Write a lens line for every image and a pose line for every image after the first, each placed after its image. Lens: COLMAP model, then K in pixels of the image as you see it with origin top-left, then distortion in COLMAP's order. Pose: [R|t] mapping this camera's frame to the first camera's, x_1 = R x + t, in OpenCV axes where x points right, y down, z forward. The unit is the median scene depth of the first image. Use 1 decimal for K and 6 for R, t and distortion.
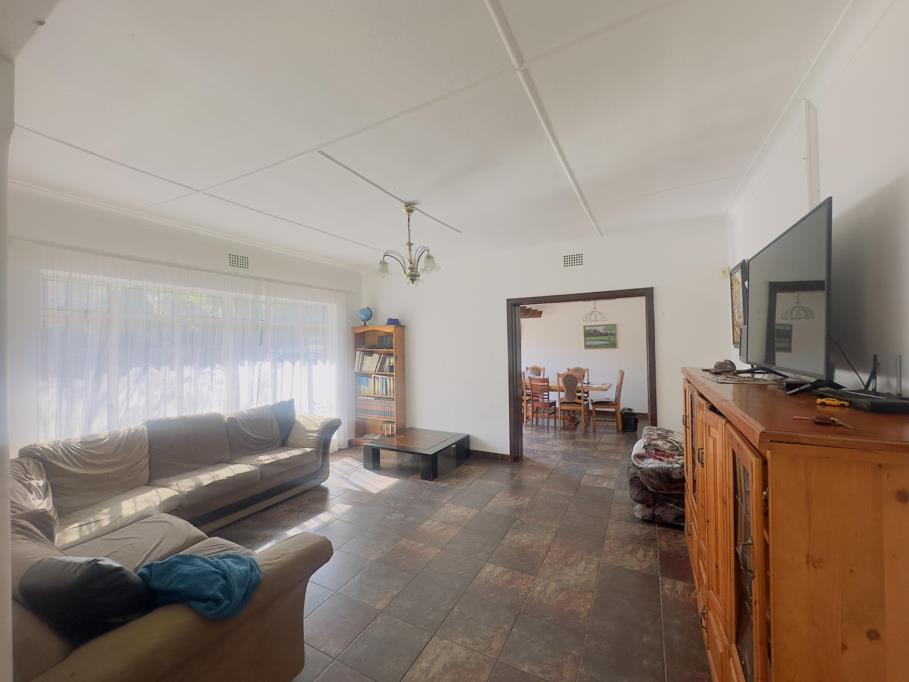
lens RADIAL K [[363.9, 0, 449.8], [0, 363.9, 341.9], [0, 0, 1]] dist [-0.004335, 0.000252]
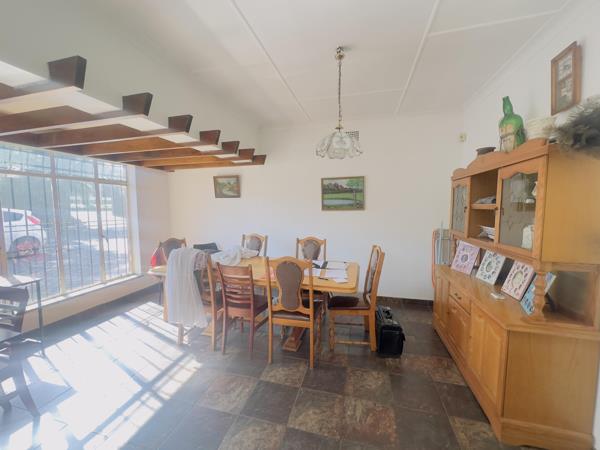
lens RADIAL K [[240.2, 0, 300.2], [0, 240.2, 225.0], [0, 0, 1]] dist [-0.004335, 0.000252]
pose [[0.972288, -0.004711, 0.233740, 0.223088], [-0.014251, 0.996743, 0.079370, 0.010757], [-0.233353, -0.080502, 0.969054, 0.560825]]
